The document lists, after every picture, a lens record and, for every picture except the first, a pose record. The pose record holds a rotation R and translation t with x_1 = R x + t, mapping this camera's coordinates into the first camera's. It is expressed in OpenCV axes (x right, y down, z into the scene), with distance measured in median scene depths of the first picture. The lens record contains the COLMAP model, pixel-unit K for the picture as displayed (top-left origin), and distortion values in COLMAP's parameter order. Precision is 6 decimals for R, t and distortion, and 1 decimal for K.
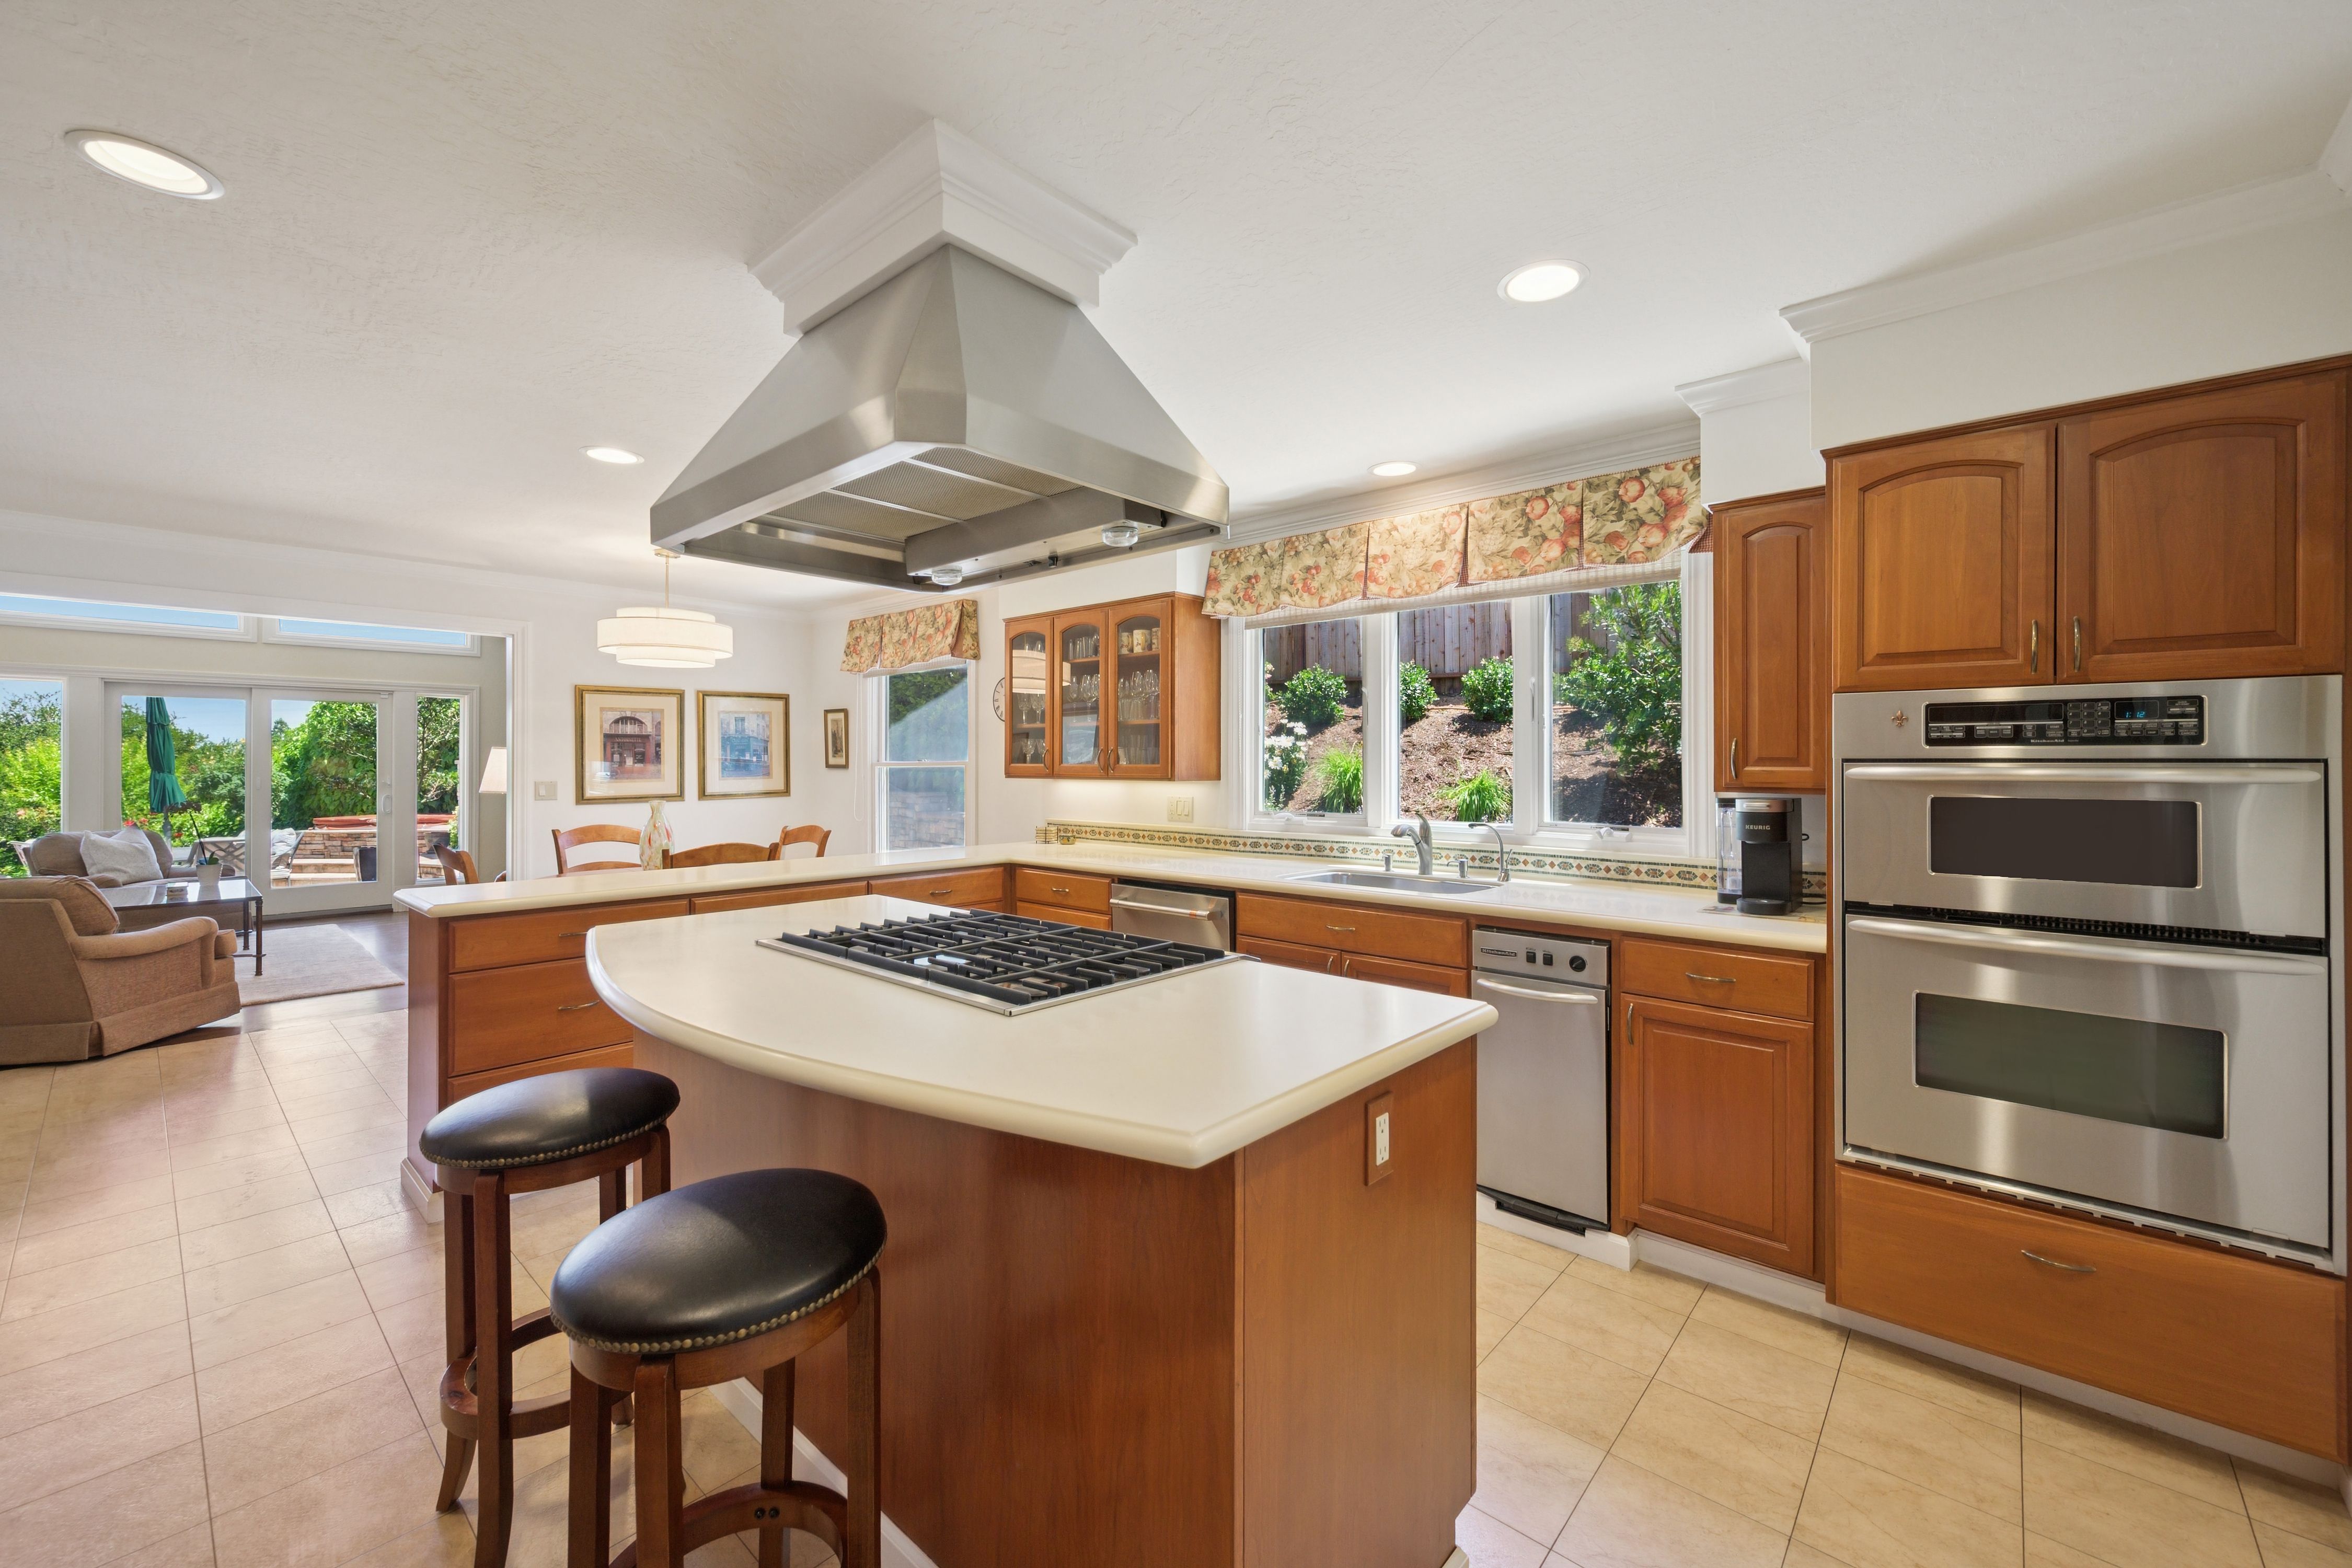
lens RADIAL K [[935.2, 0, 1185.7], [0, 935.2, 764.0], [0, 0, 1]] dist [-0.001359, 0.000329]
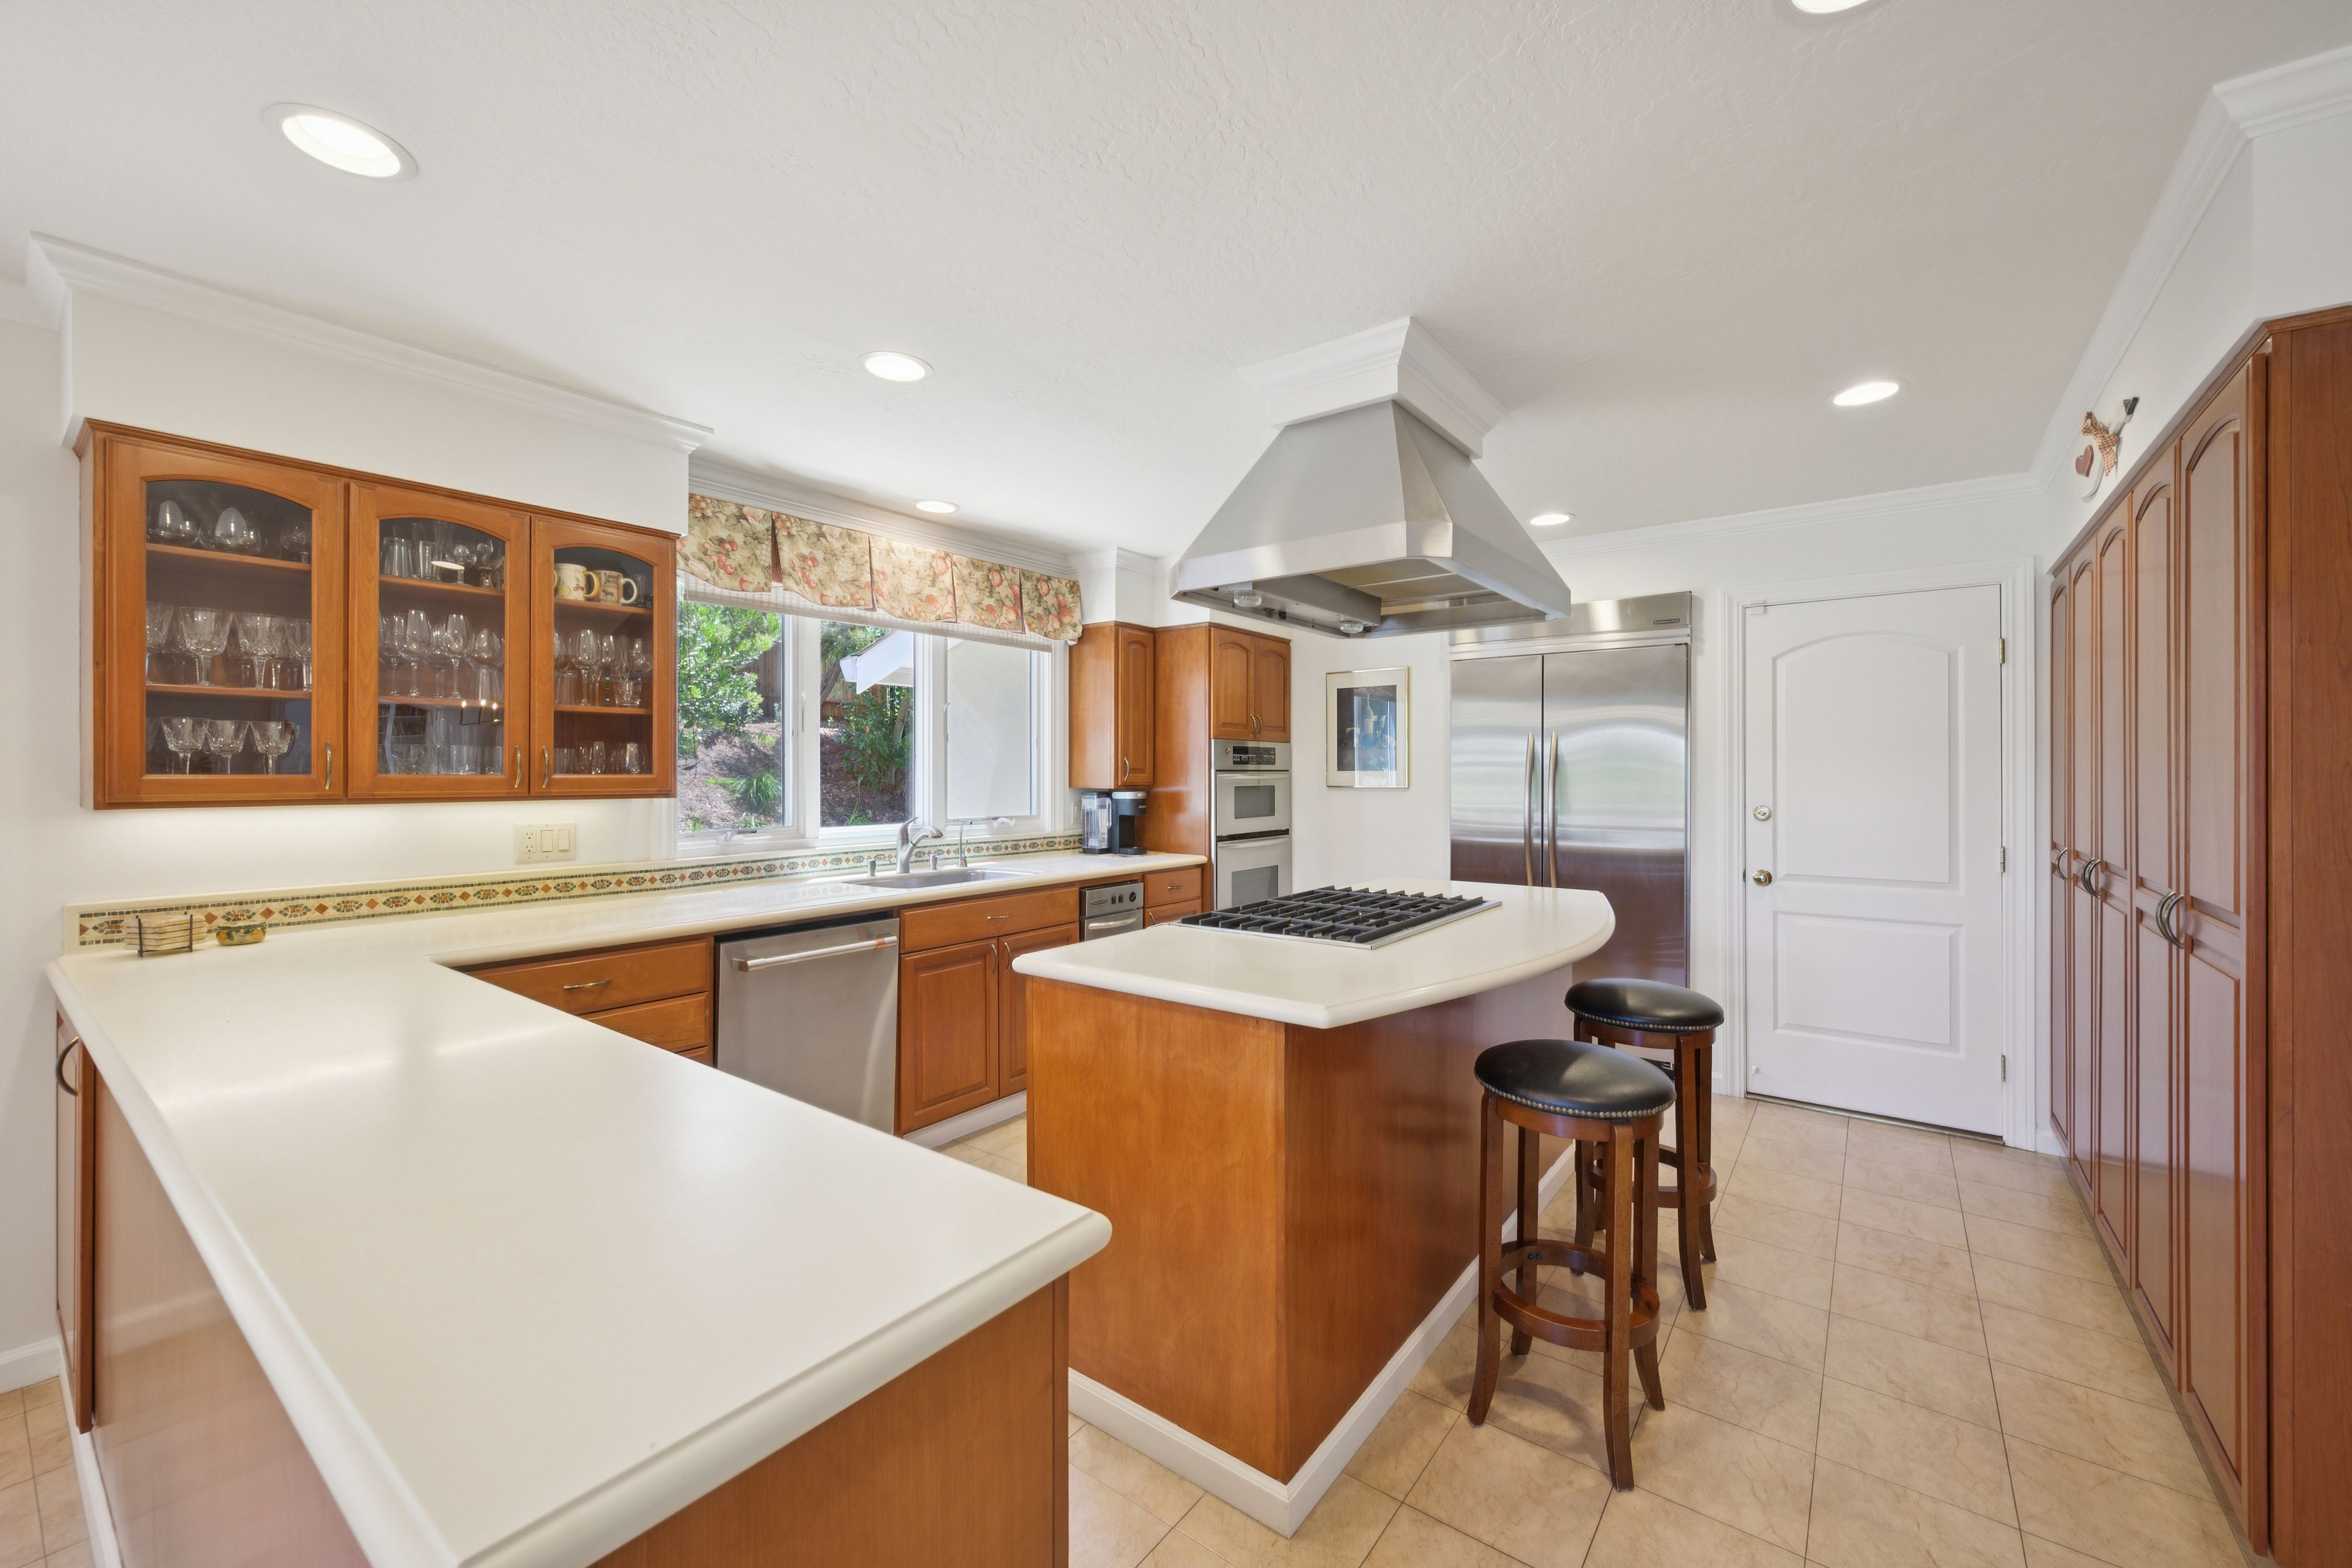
lens RADIAL K [[935.2, 0, 1185.7], [0, 935.2, 764.0], [0, 0, 1]] dist [-0.001359, 0.000329]
pose [[-0.082579, 0.006179, 0.996565, -0.808070], [0.000486, 0.999981, -0.006160, -0.002856], [-0.996584, -0.000025, -0.082581, 0.709951]]
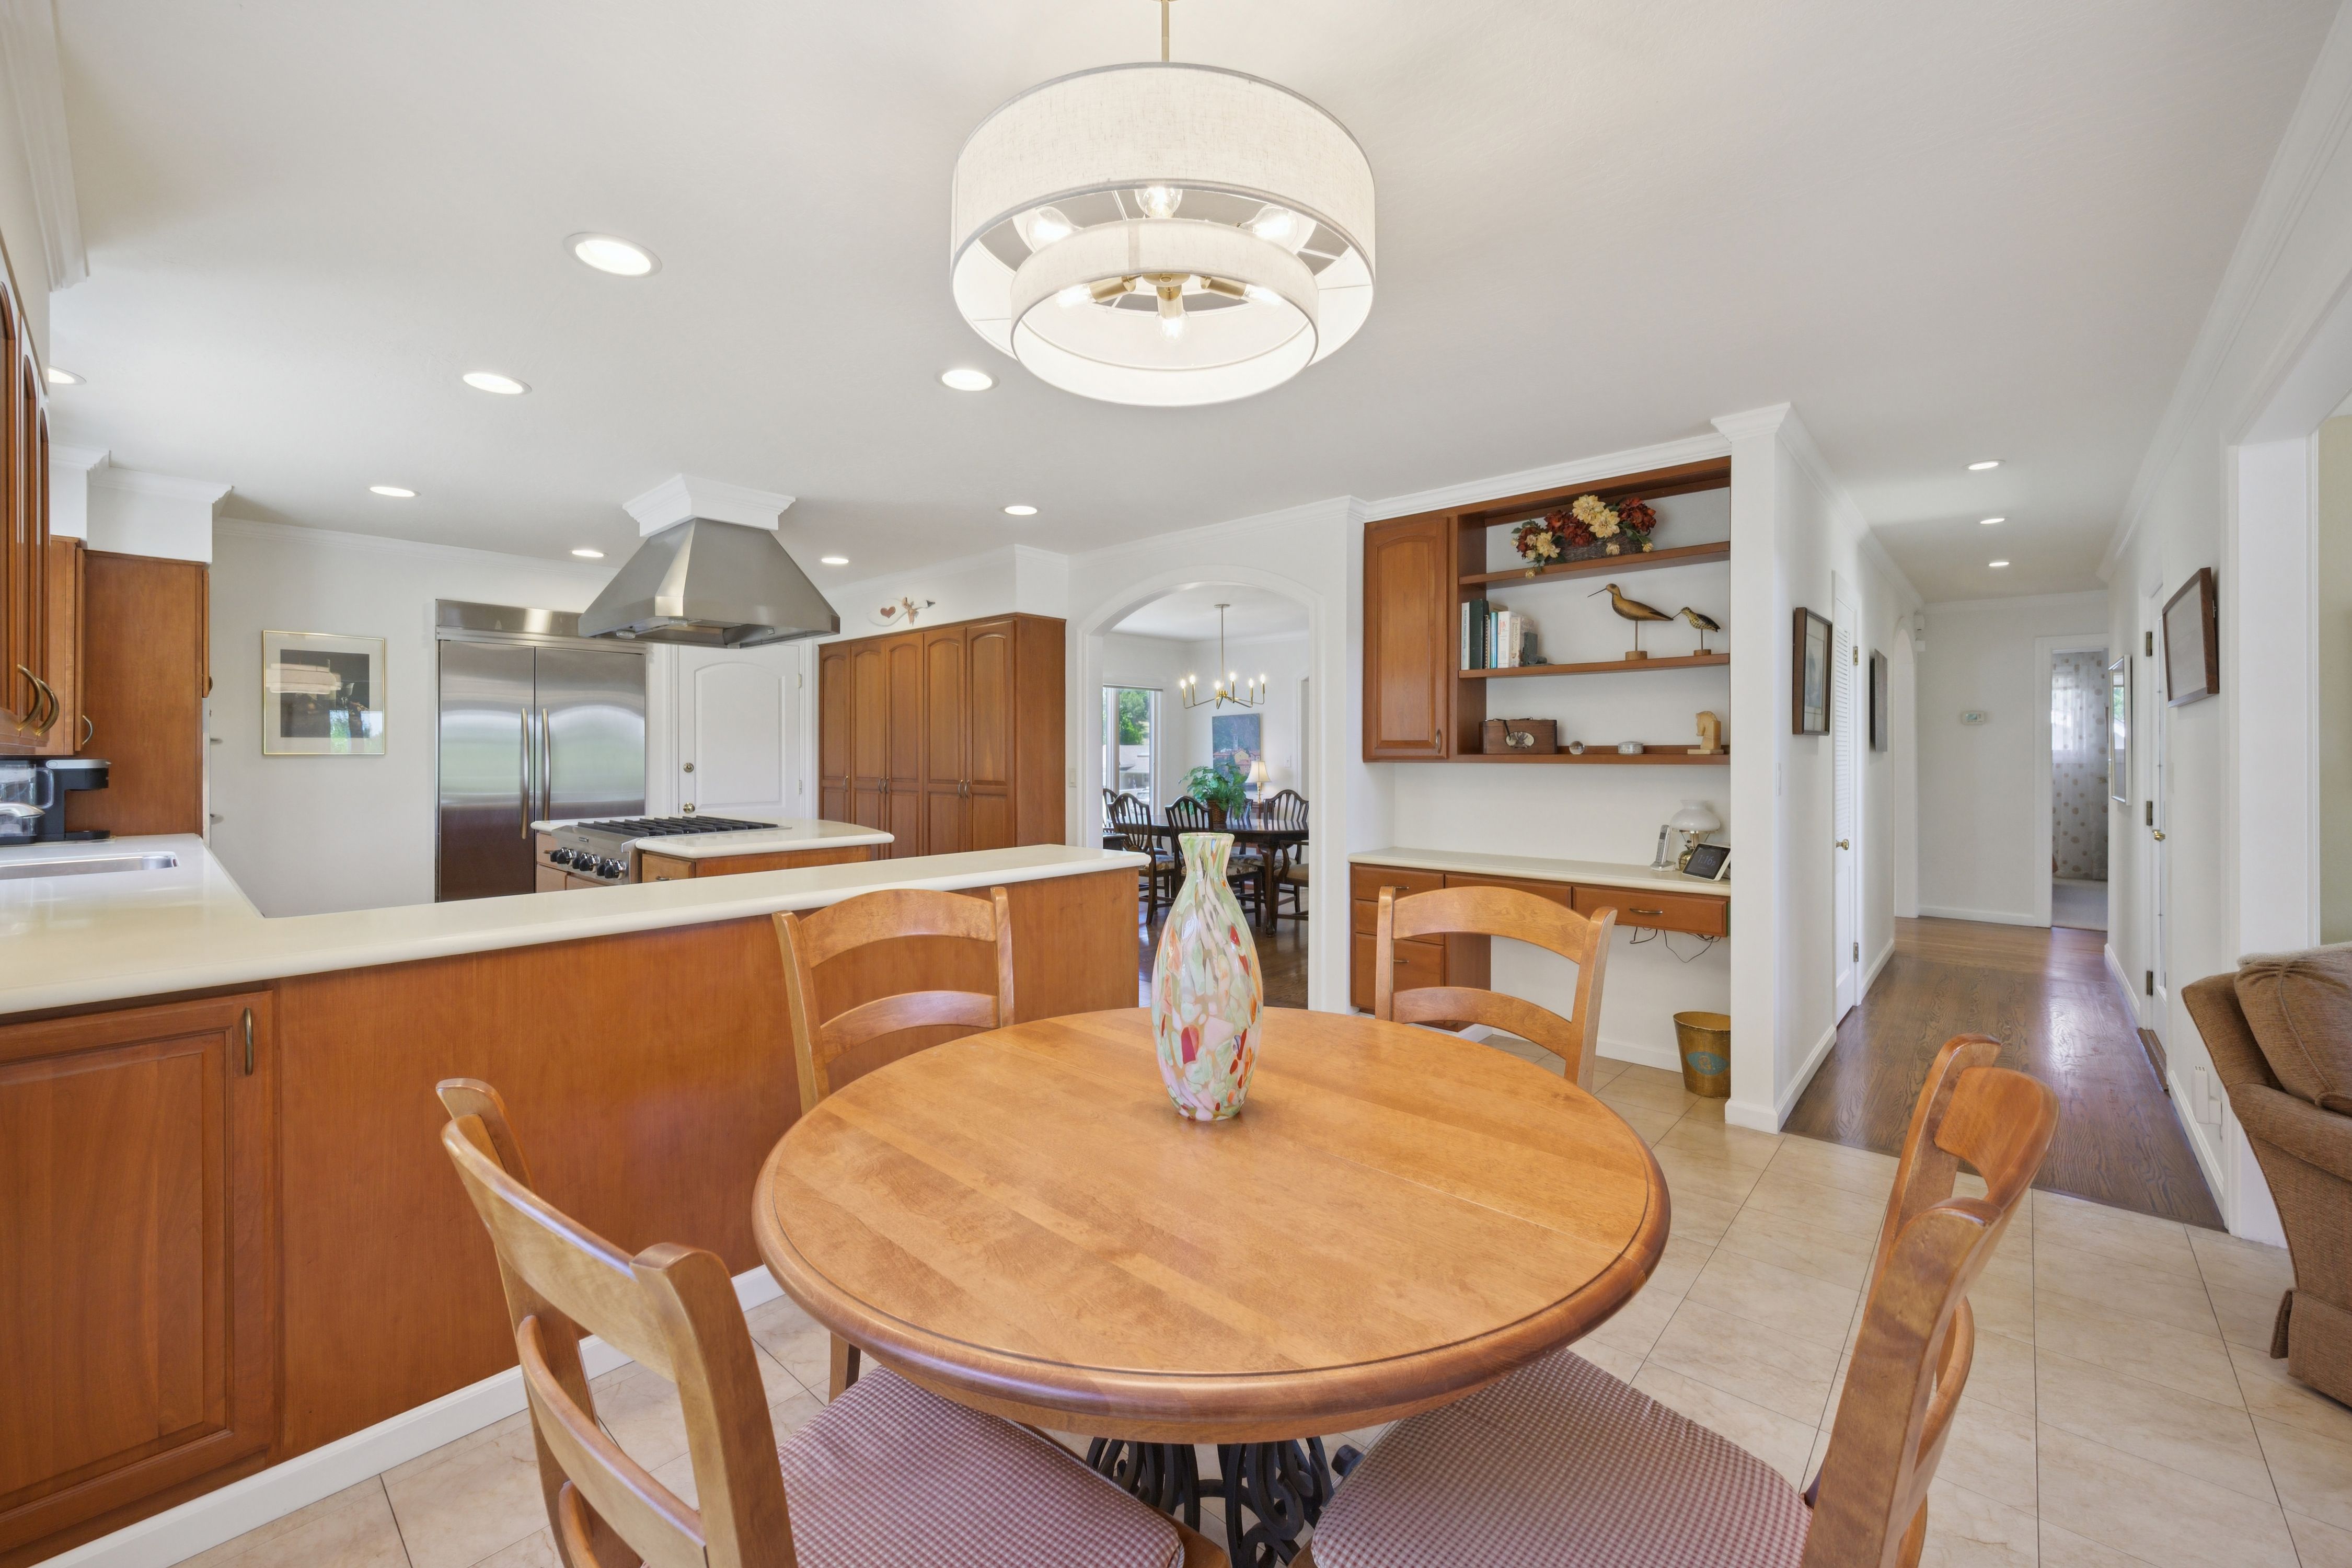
lens RADIAL K [[931.5, 0, 1182.2], [0, 931.5, 767.0], [0, 0, 1]] dist [-0.001034, -0.000345]
pose [[-0.999992, -0.000820, 0.004038, -0.707691], [-0.000768, 0.999916, 0.012964, 0.020043], [-0.004048, 0.012960, -0.999908, 1.608488]]
